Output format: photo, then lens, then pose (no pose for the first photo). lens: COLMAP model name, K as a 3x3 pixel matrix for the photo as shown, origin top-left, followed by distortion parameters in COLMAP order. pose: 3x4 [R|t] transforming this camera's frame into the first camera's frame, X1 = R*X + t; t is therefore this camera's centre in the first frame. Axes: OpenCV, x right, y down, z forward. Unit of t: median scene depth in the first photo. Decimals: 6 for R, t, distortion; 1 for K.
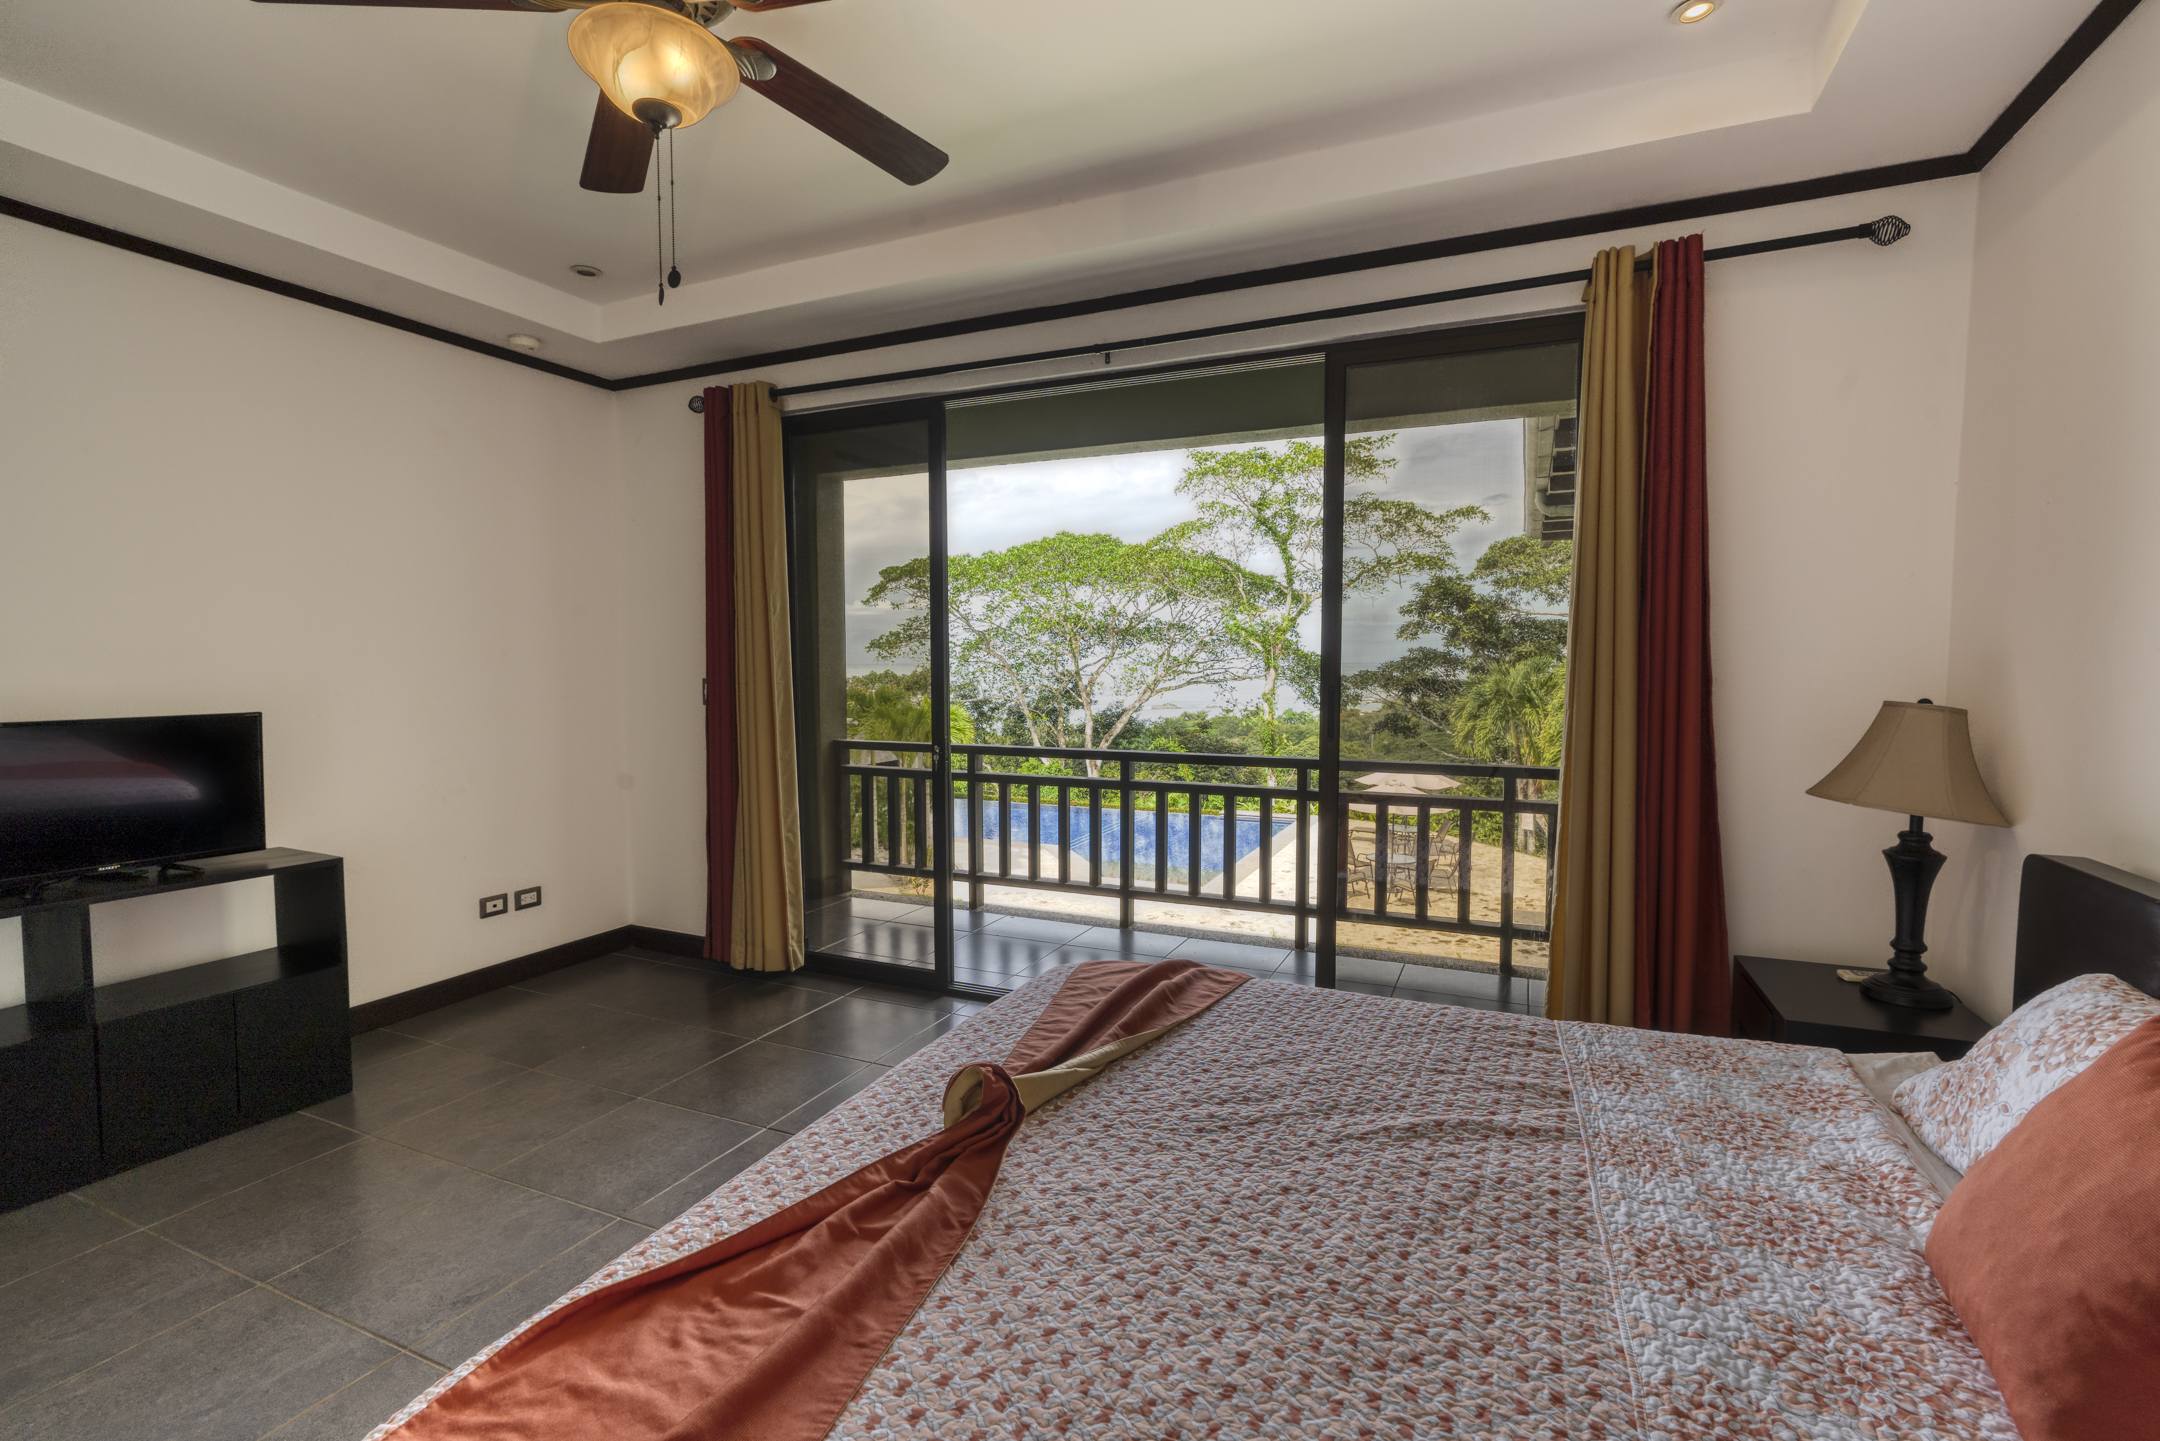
lens RADIAL K [[992.1, 0, 1084.2], [0, 992.1, 715.7], [0, 0, 1]] dist [-0.000979, 0.000197]
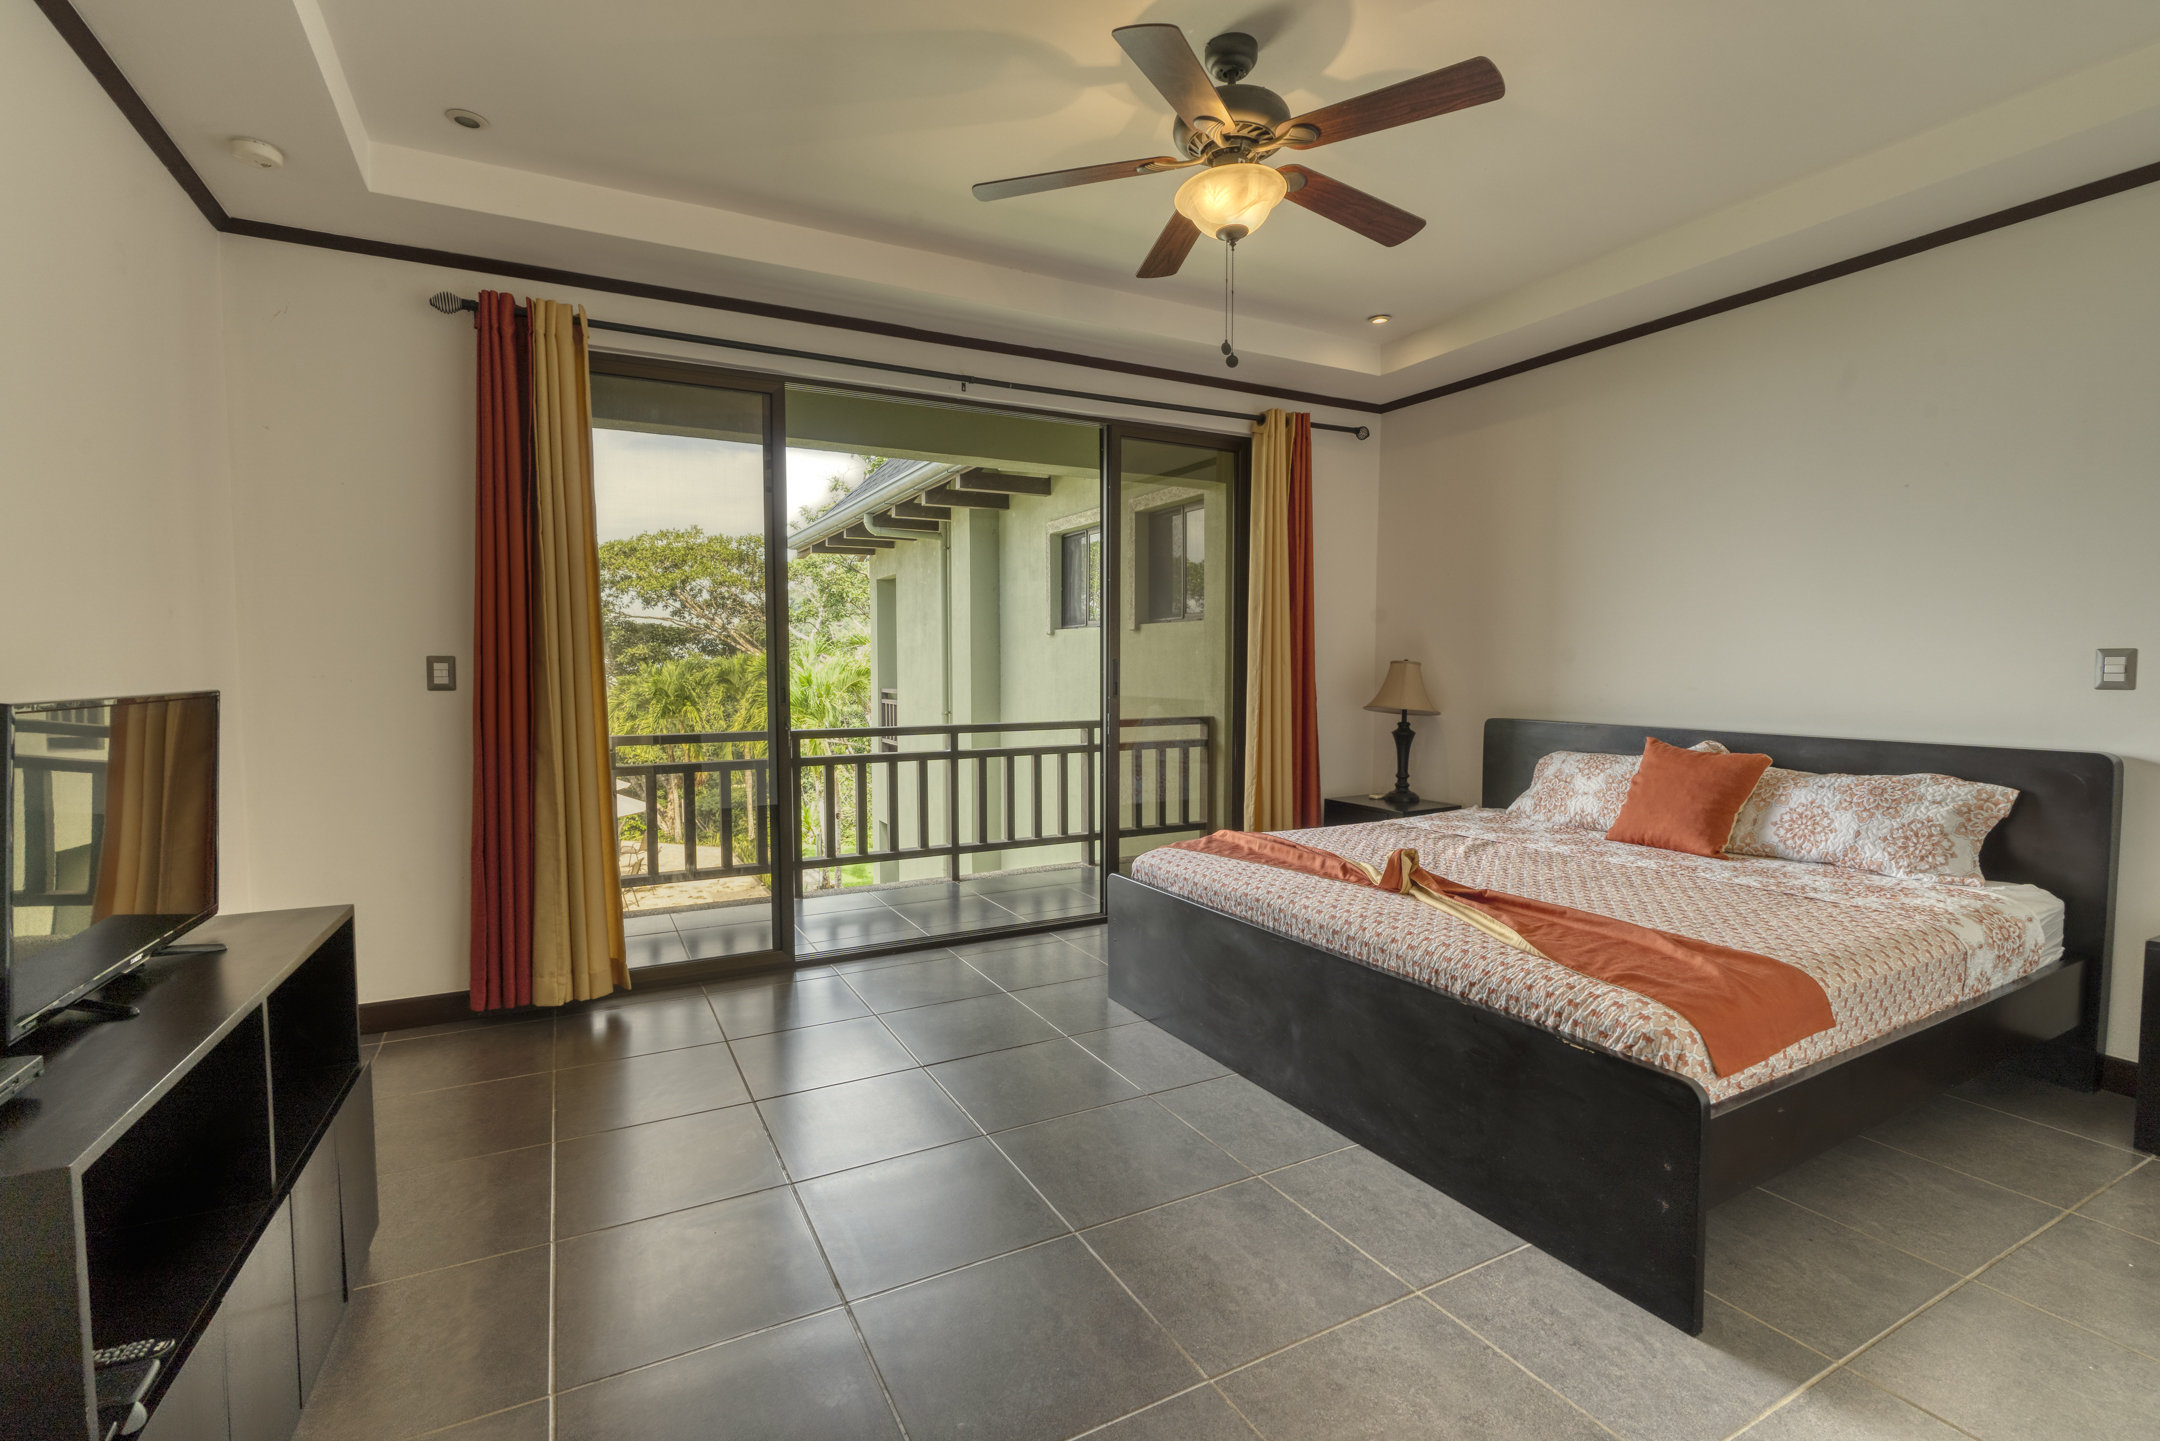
lens RADIAL K [[985.8, 0, 1079.7], [0, 985.8, 713.9], [0, 0, 1]] dist [-0.001208, 0.001946]
pose [[0.608490, -0.040743, 0.792515, -0.850247], [0.045608, 0.998826, 0.016331, 0.021532], [-0.792250, 0.026208, 0.609634, 0.171539]]
